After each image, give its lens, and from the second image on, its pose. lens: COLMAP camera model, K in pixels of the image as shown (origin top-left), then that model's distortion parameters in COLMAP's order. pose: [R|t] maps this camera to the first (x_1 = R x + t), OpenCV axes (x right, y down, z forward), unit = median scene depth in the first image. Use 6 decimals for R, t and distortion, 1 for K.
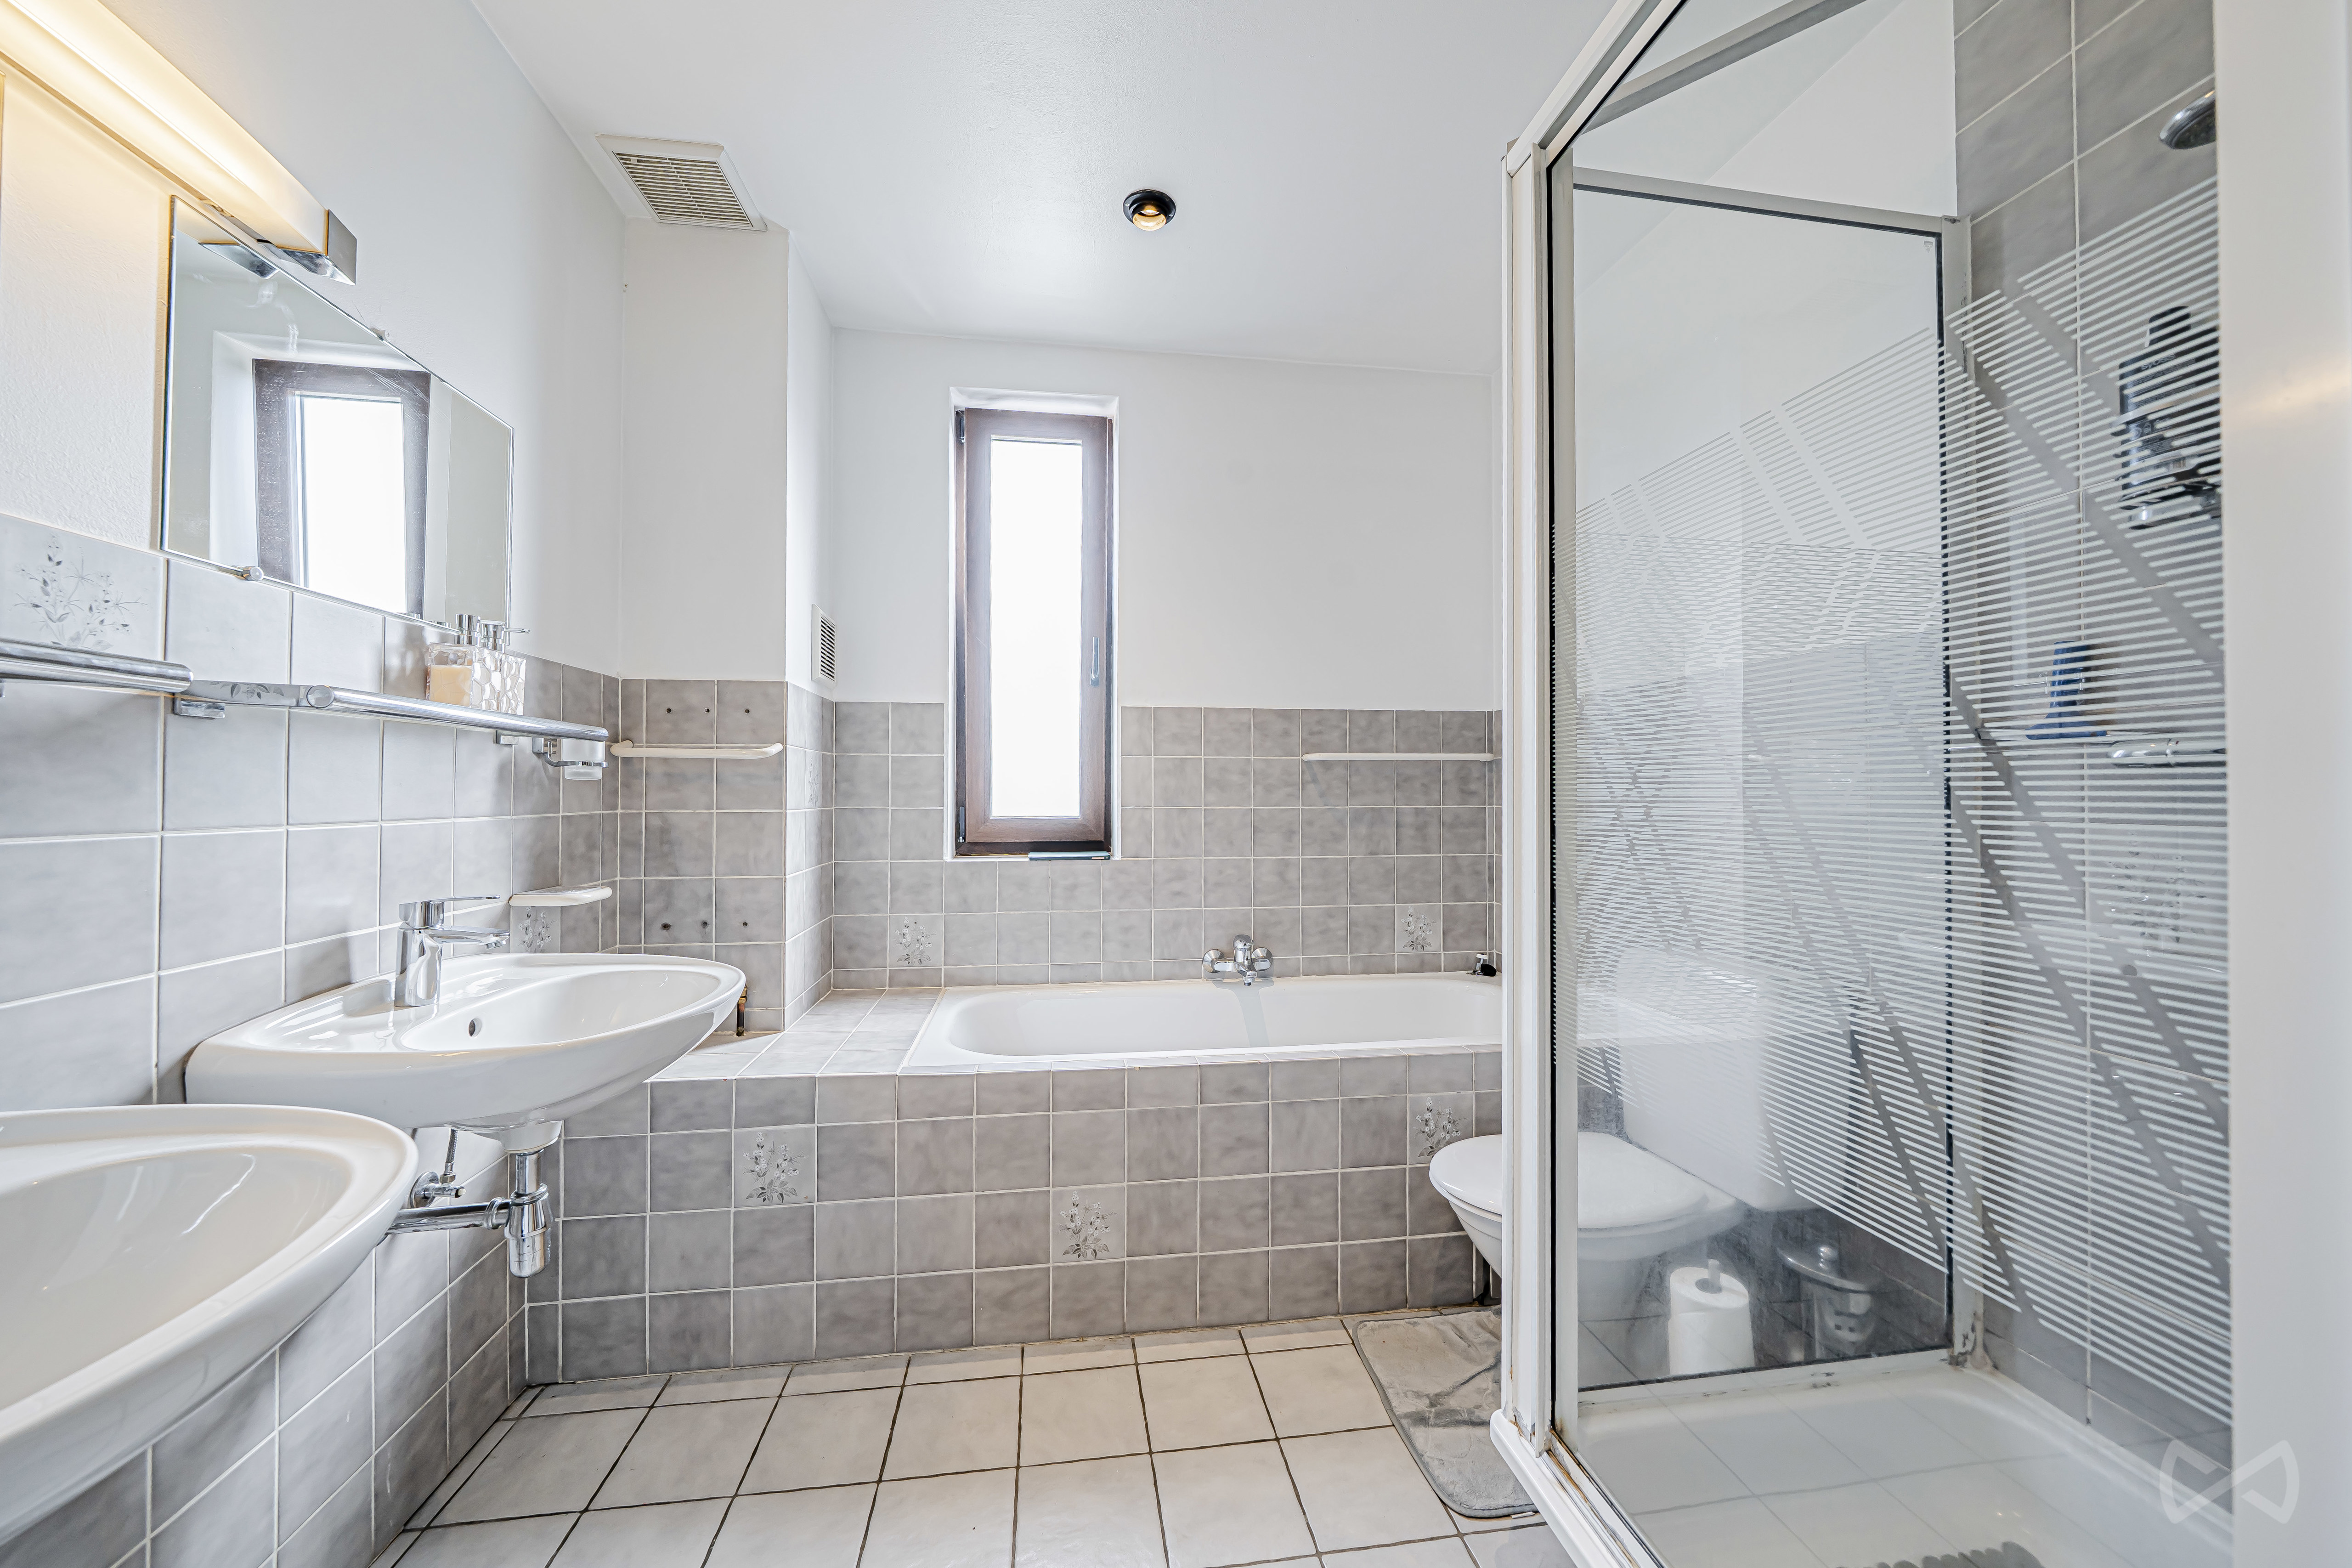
lens RADIAL K [[823.1, 0, 1167.3], [0, 823.1, 781.4], [0, 0, 1]] dist [-0.003561, -0.000300]
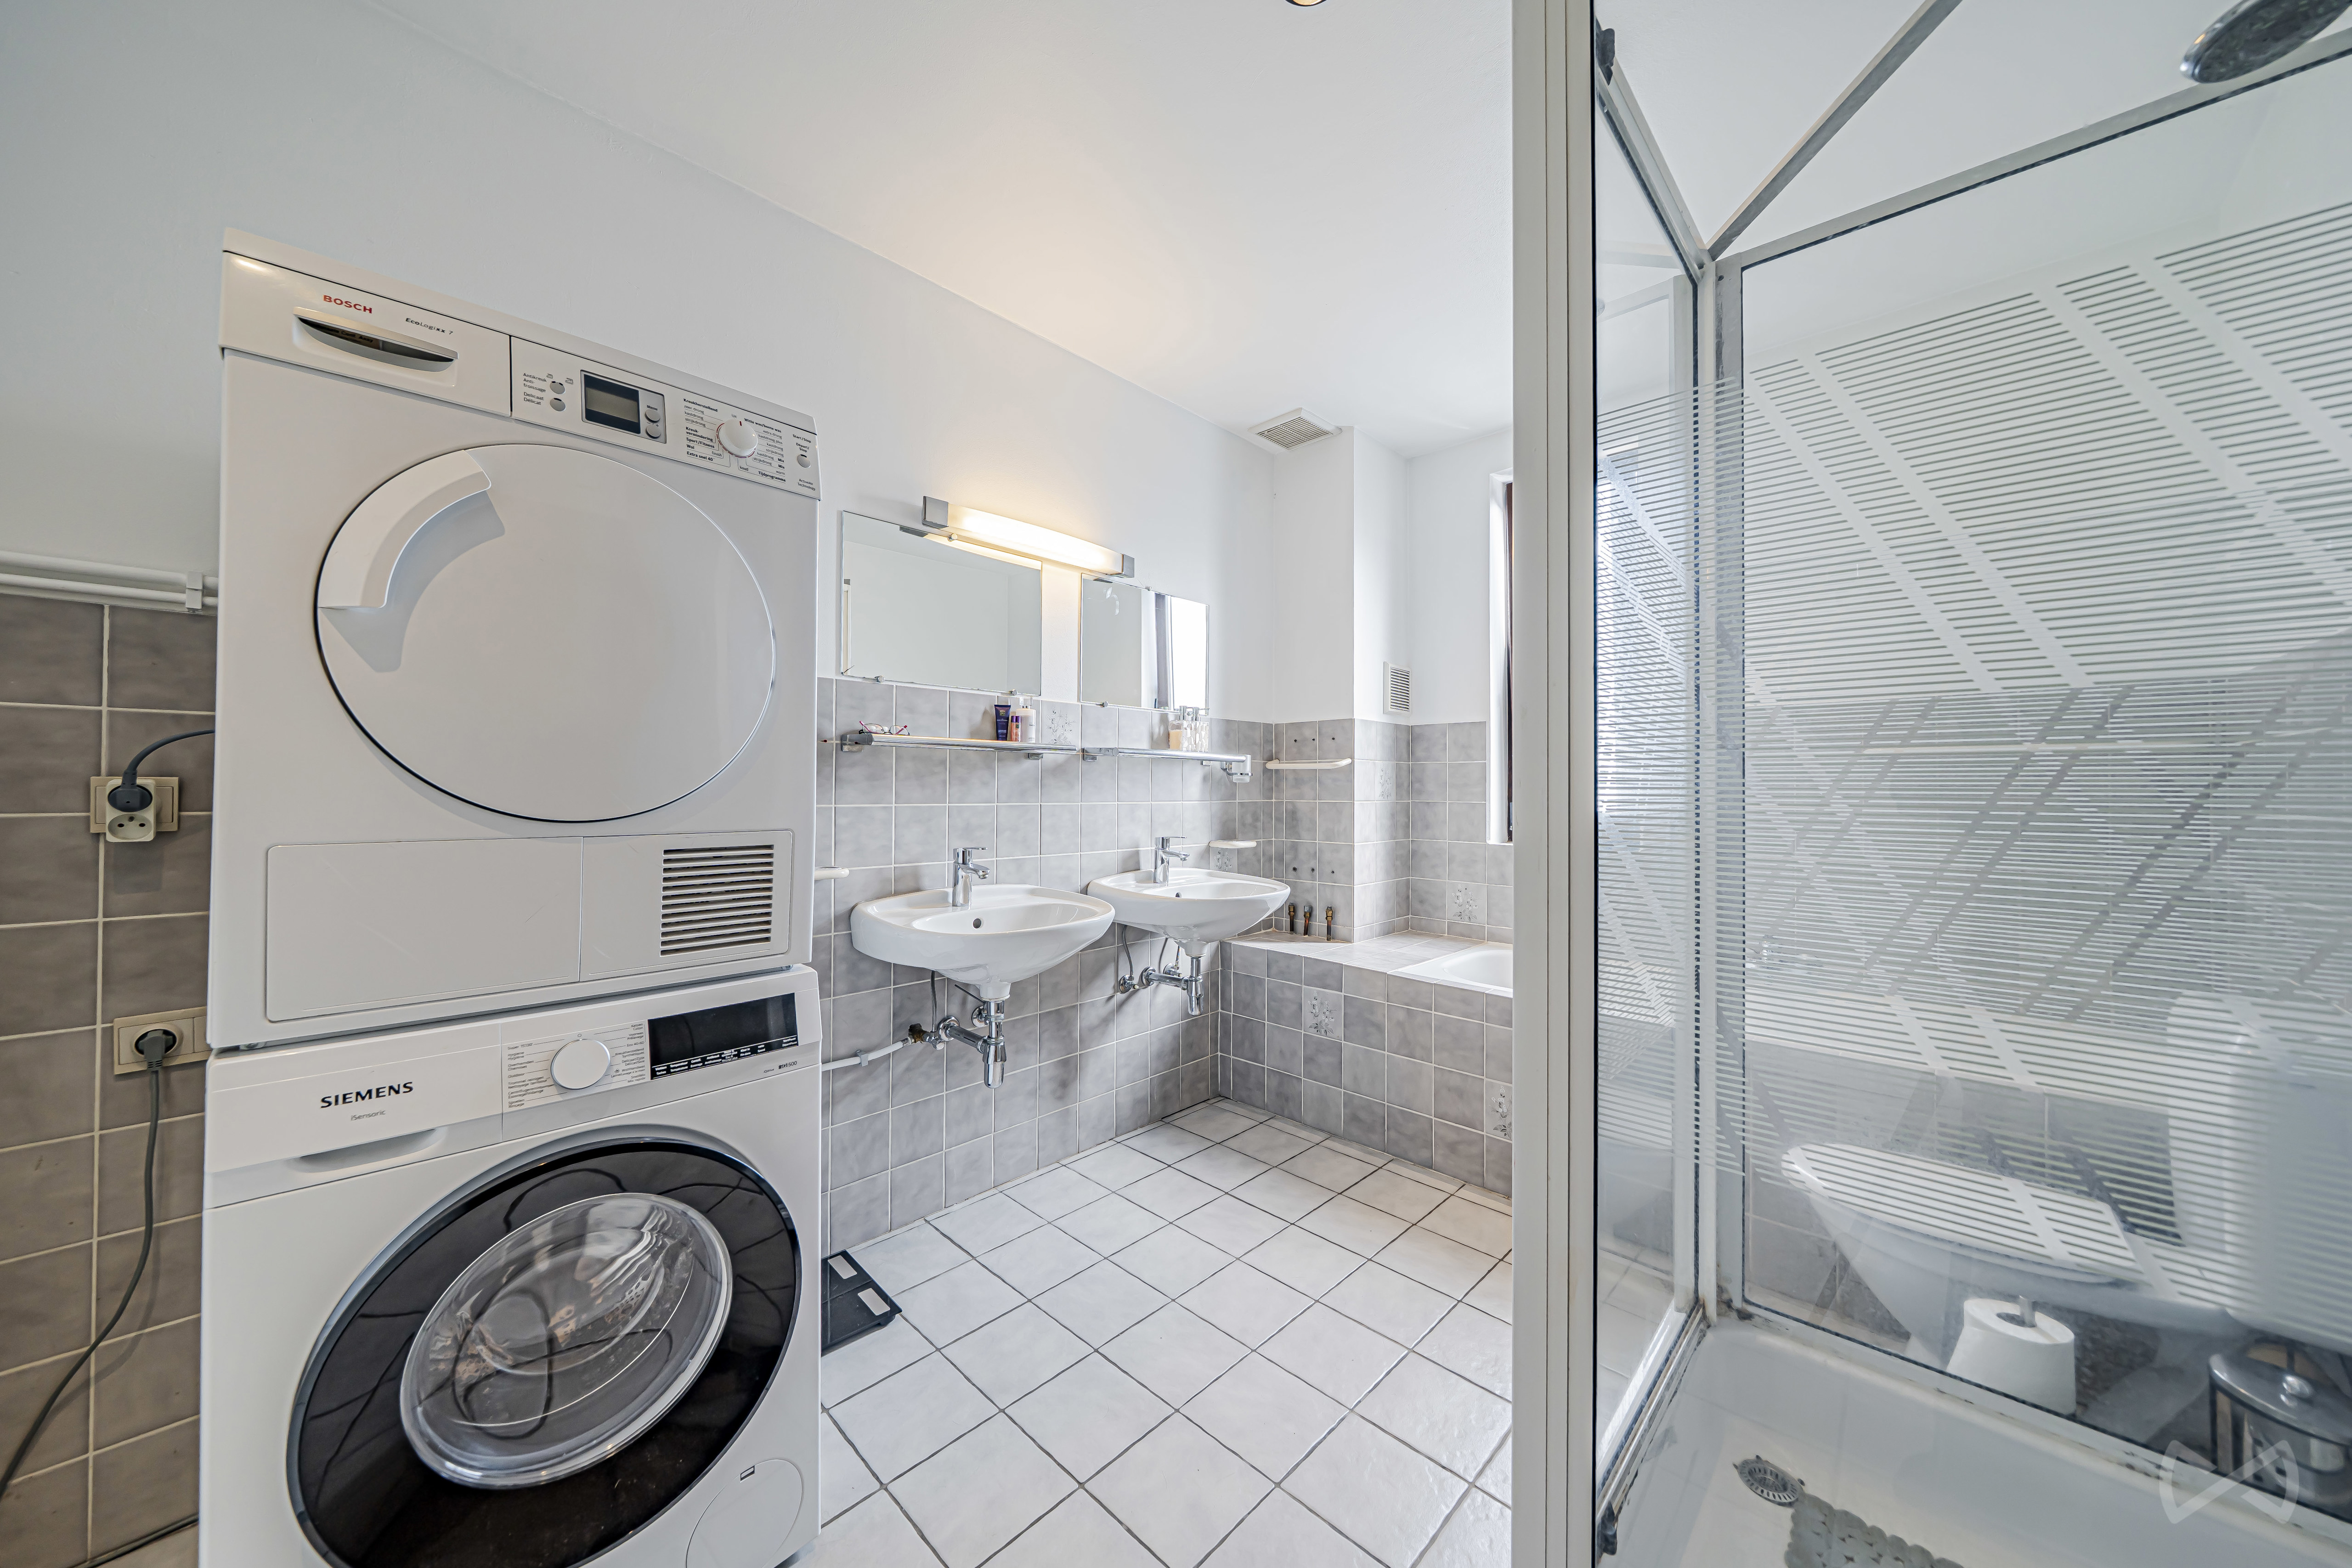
lens RADIAL K [[816.5, 0, 1176.0], [0, 816.5, 784.0], [0, 0, 1]] dist [0.006243, -0.000206]
pose [[0.618851, -0.003501, -0.785501, 0.633060], [0.006481, 0.999979, 0.000648, -0.001071], [0.785482, -0.005492, 0.618860, -0.256132]]
